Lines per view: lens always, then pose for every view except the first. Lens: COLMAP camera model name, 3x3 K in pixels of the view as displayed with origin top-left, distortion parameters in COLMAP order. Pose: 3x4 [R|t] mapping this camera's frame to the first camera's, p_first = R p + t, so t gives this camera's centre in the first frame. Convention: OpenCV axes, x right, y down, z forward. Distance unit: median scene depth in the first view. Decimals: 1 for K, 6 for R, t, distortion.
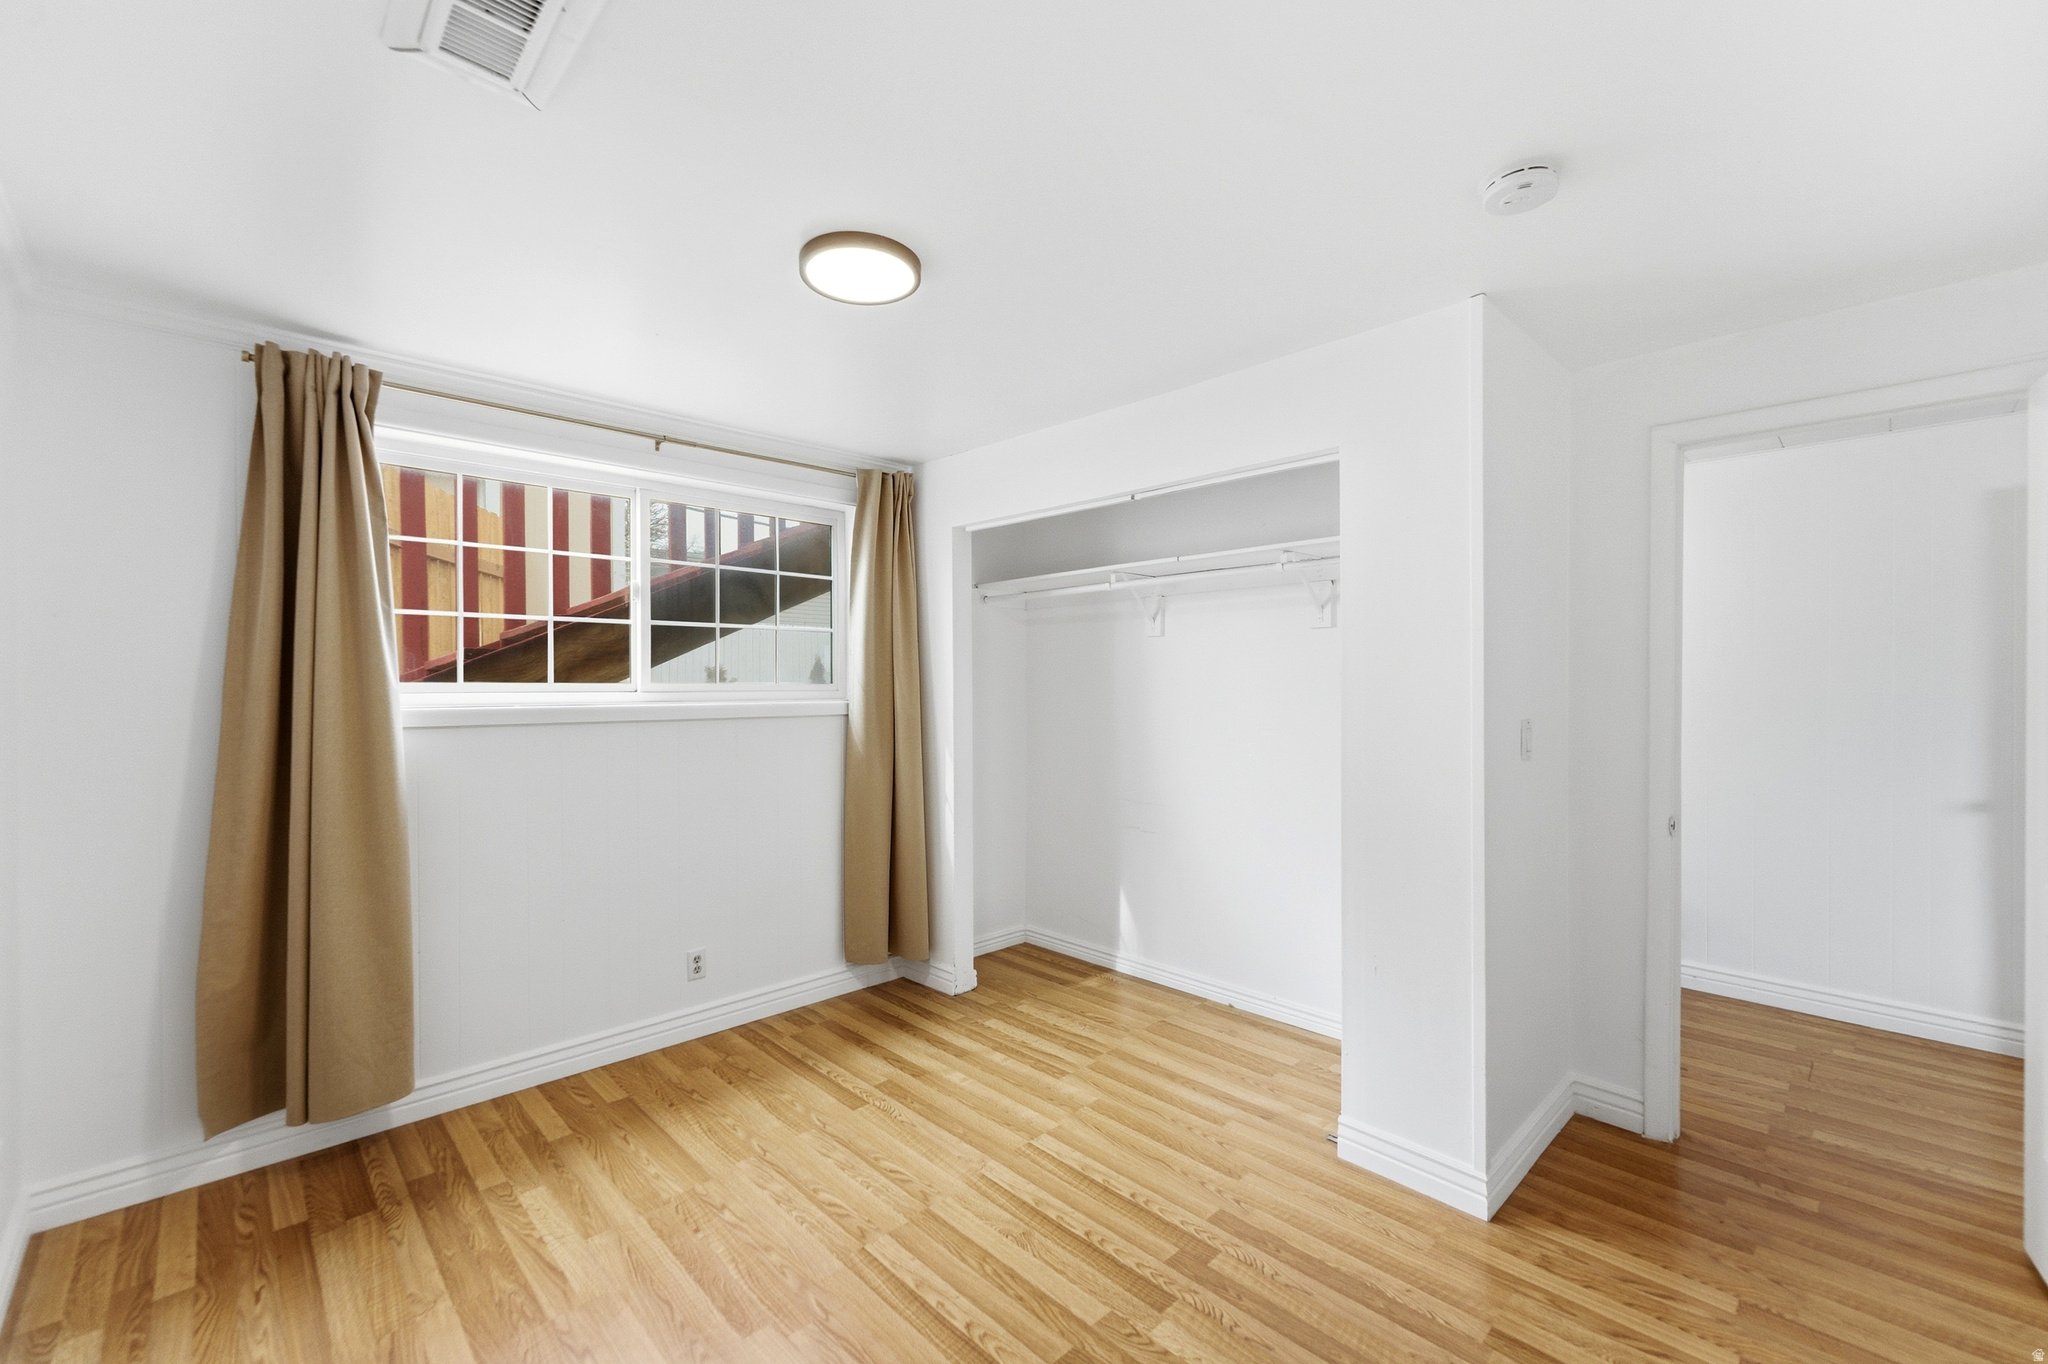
lens RADIAL K [[842.1, 0, 1027.8], [0, 842.1, 689.5], [0, 0, 1]] dist [-0.000673, 0.000276]
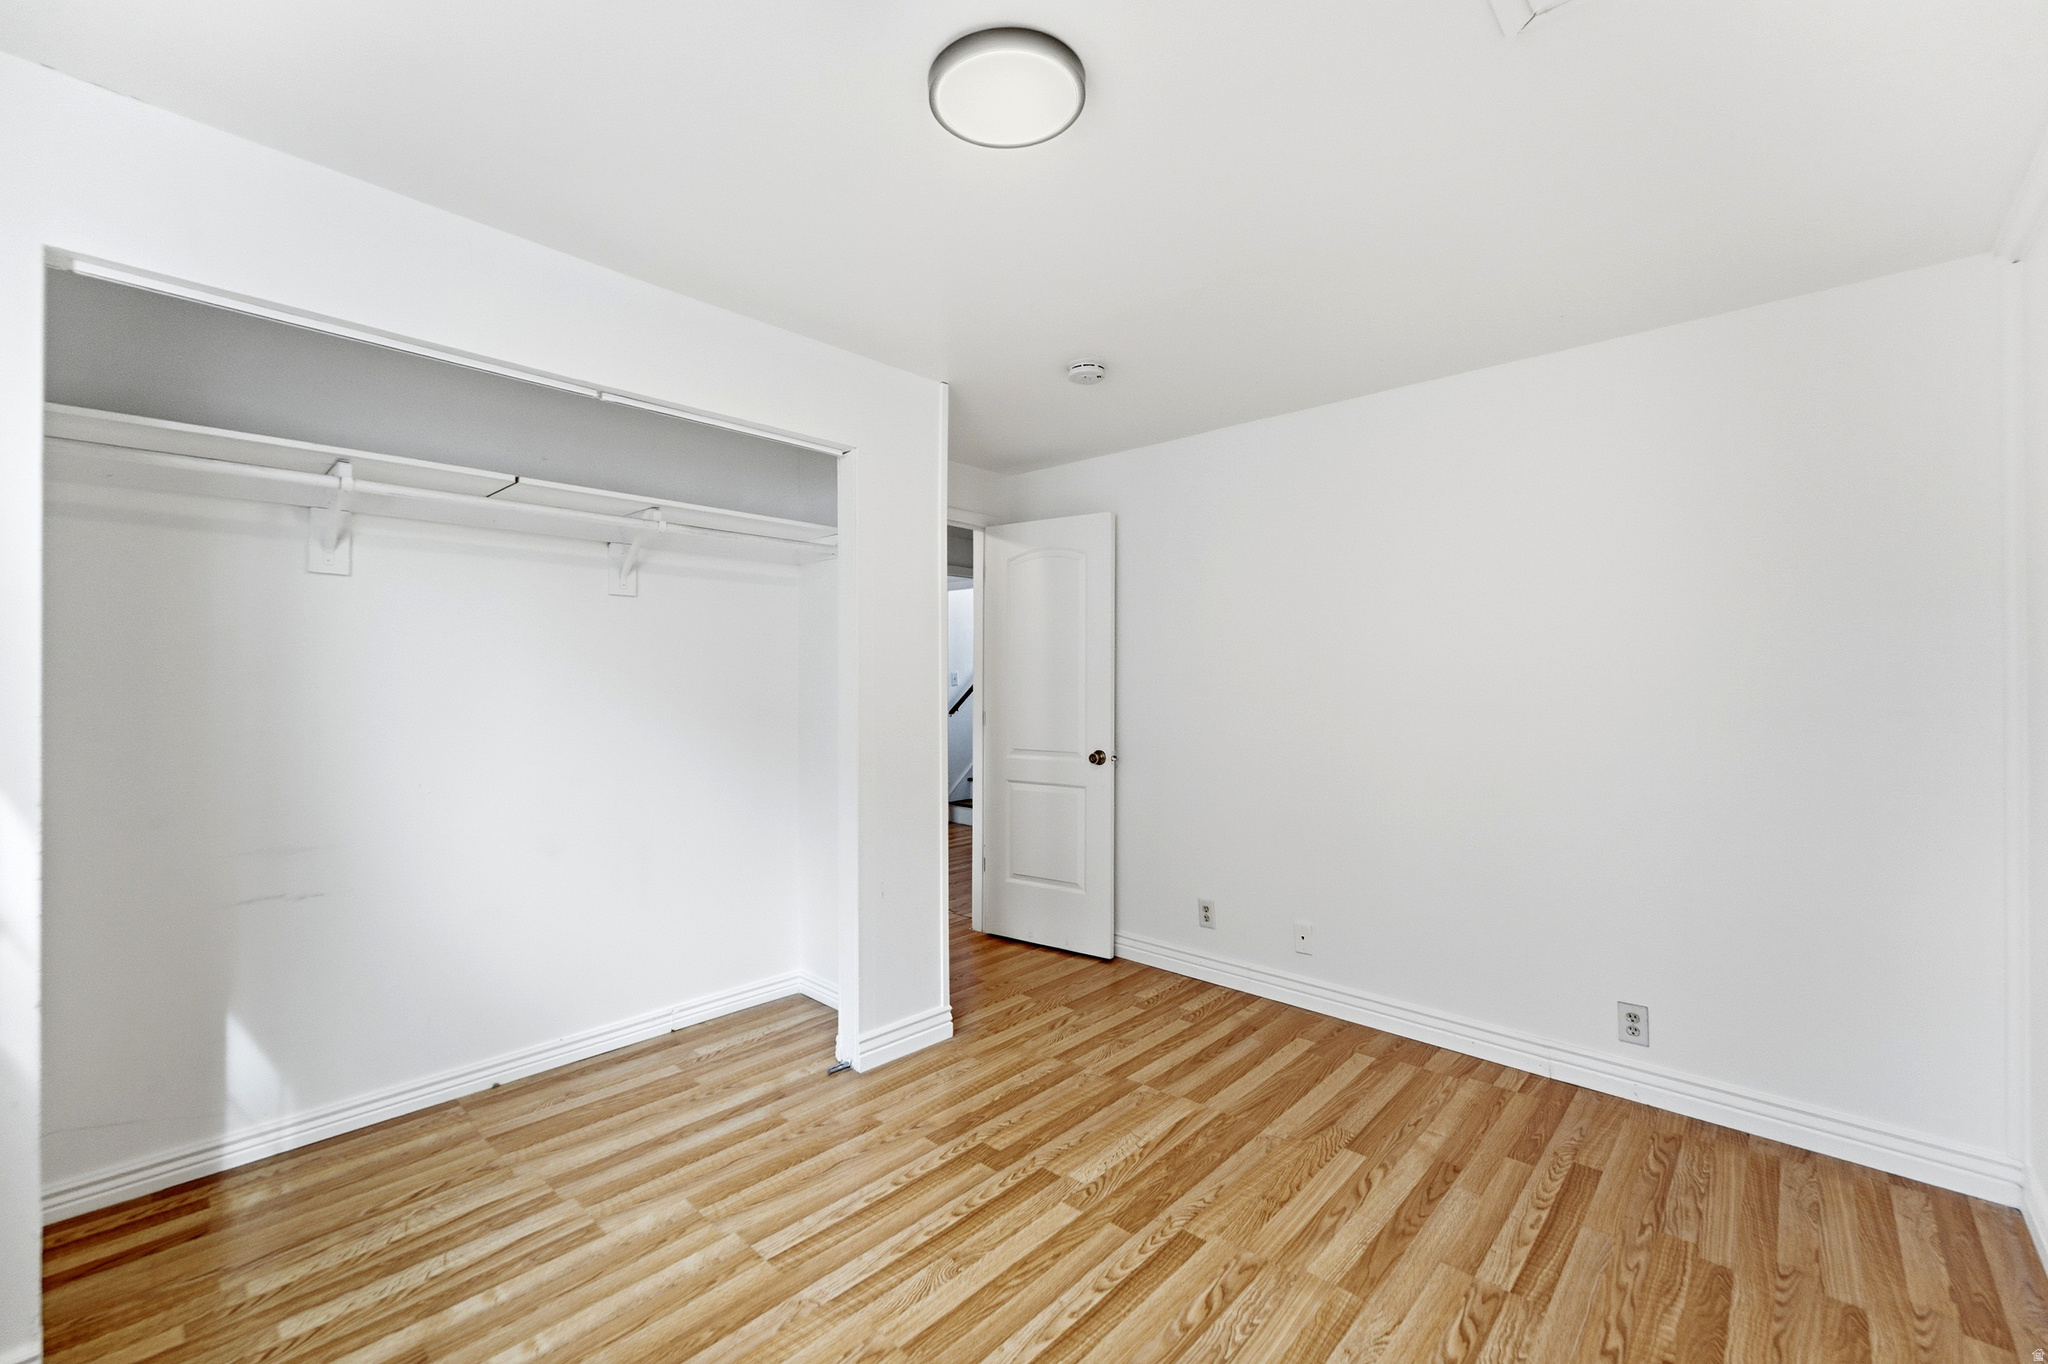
lens RADIAL K [[842.1, 0, 1027.8], [0, 842.1, 676.6], [0, 0, 1]] dist [-0.000673, 0.000276]
pose [[-0.052144, 0.006080, 0.998621, -0.768995], [0.003713, 0.999976, -0.005894, 0.028050], [-0.998633, 0.003401, -0.052165, 0.821214]]
